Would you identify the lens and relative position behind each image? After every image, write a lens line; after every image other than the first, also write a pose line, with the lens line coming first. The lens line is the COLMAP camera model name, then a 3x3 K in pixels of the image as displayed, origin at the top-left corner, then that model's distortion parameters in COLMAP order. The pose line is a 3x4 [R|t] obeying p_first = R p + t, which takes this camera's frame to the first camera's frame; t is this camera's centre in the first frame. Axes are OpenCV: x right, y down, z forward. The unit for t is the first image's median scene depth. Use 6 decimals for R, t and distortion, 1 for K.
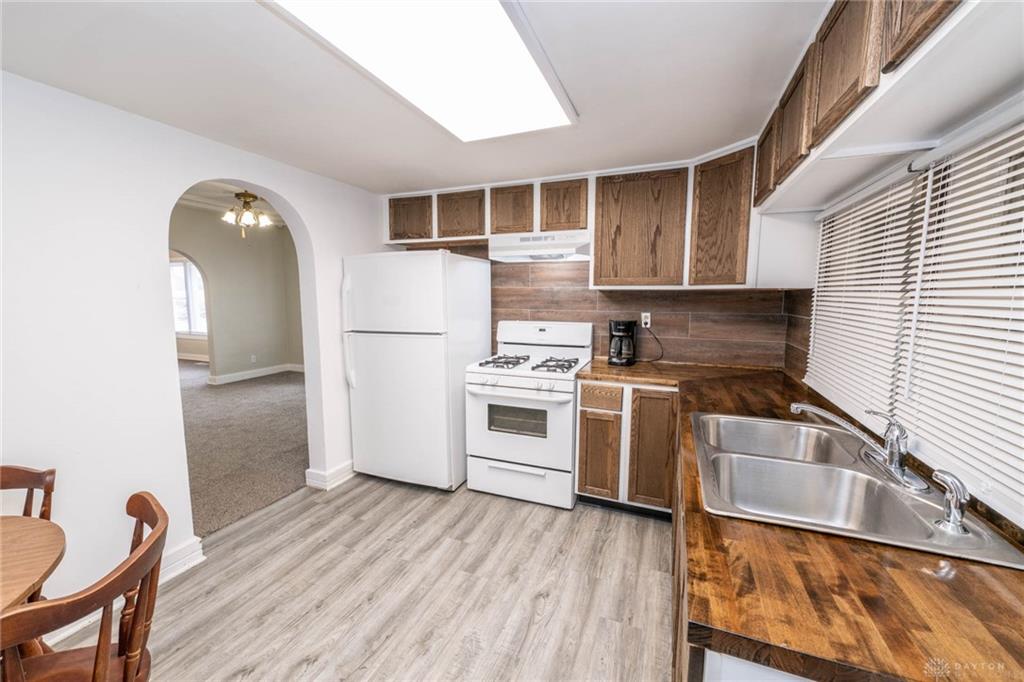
lens RADIAL K [[400.8, 0, 510.4], [0, 400.8, 338.0], [0, 0, 1]] dist [-0.001240, -0.000424]
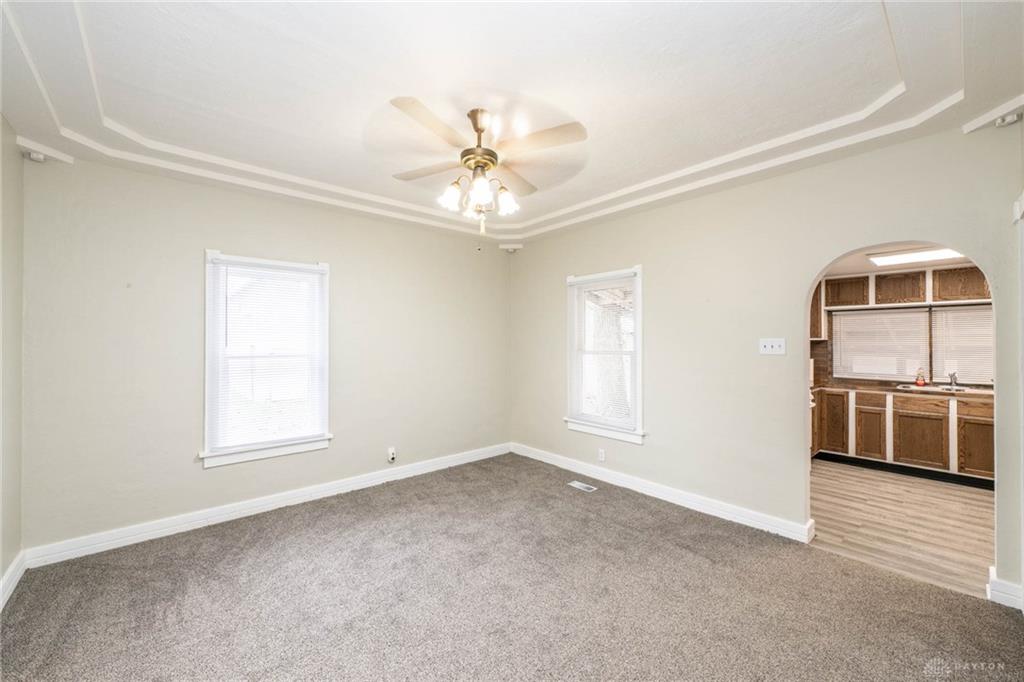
lens RADIAL K [[400.8, 0, 510.4], [0, 400.8, 338.0], [0, 0, 1]] dist [-0.001240, -0.000424]
pose [[0.446073, 0.008071, 0.894960, -1.811060], [0.098819, 0.993401, -0.058214, -0.140224], [-0.889524, 0.114407, 0.442332, 1.249371]]
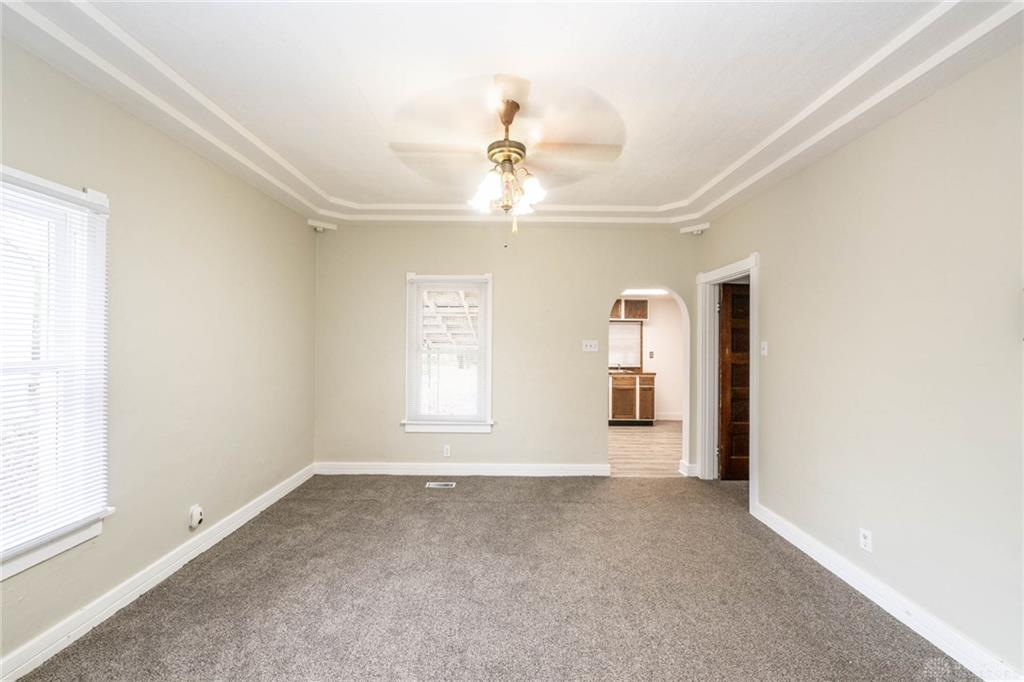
lens RADIAL K [[399.6, 0, 508.0], [0, 399.6, 340.7], [0, 0, 1]] dist [-0.001248, -0.000091]
pose [[-0.380691, 0.000994, 0.924702, -1.832126], [0.095327, 0.994714, 0.038176, -0.219760], [-0.919776, 0.102682, -0.378773, 1.981979]]
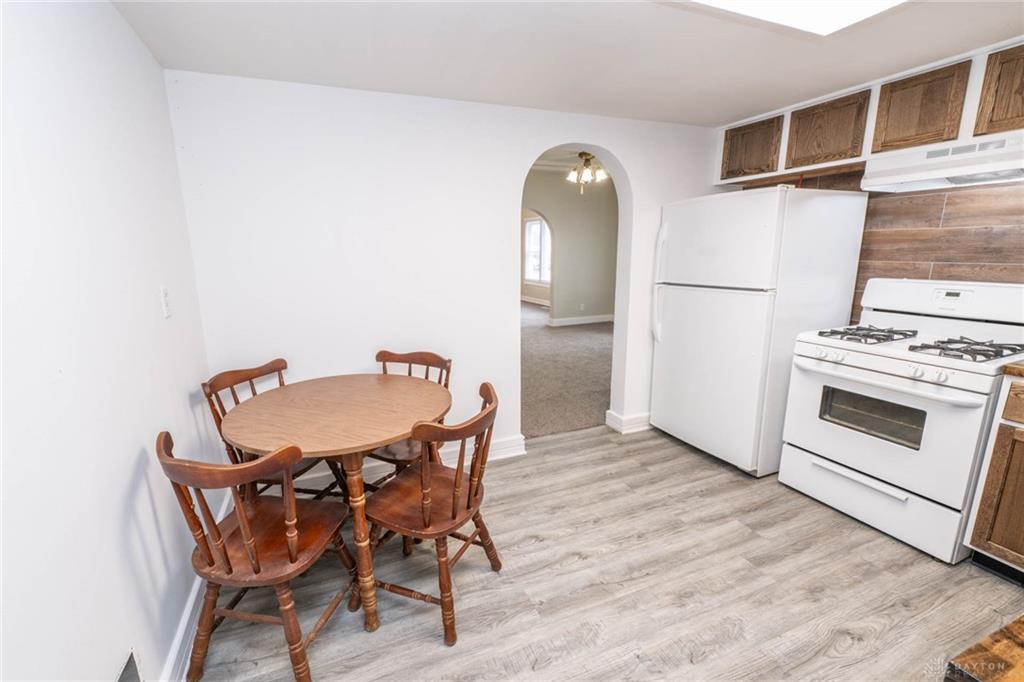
lens RADIAL K [[432.6, 0, 485.3], [0, 432.6, 340.4], [0, 0, 1]] dist [-0.001863, -0.000661]
pose [[0.690301, 0.136600, -0.710510, 0.073403], [-0.061773, 0.989557, 0.130233, 0.011258], [0.720880, -0.046009, 0.691531, -0.039095]]
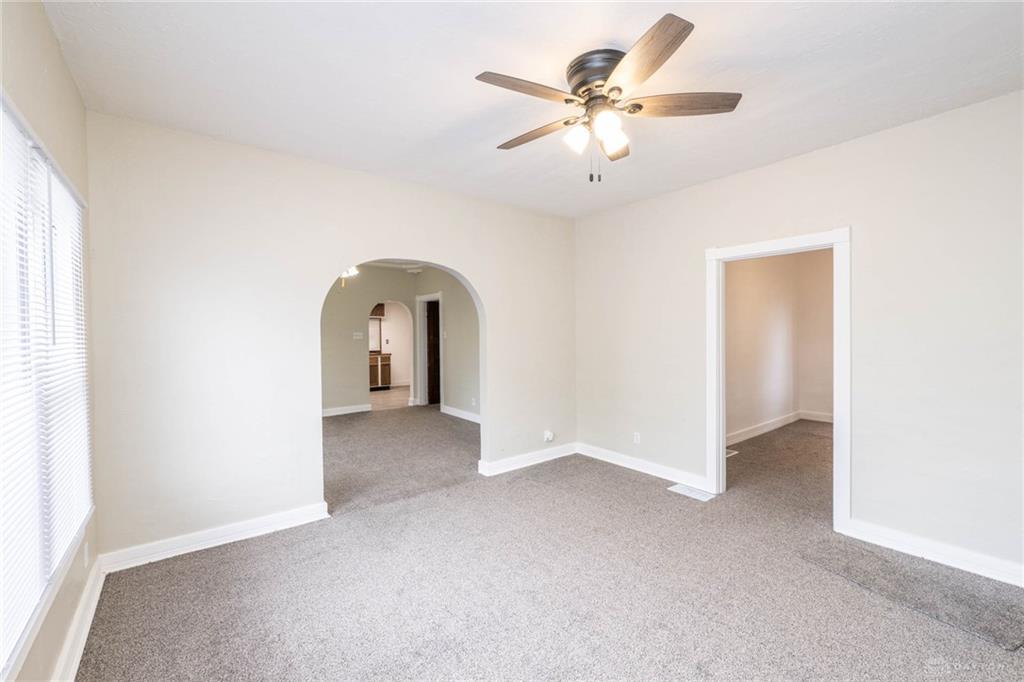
lens RADIAL K [[419.8, 0, 512.0], [0, 419.8, 341.0], [0, 0, 1]] dist [0.000240, 0.000002]
pose [[-0.870092, -0.002754, 0.492882, -2.752338], [0.061900, 0.991457, 0.114812, -0.326751], [-0.488987, 0.130406, -0.862488, 2.985864]]
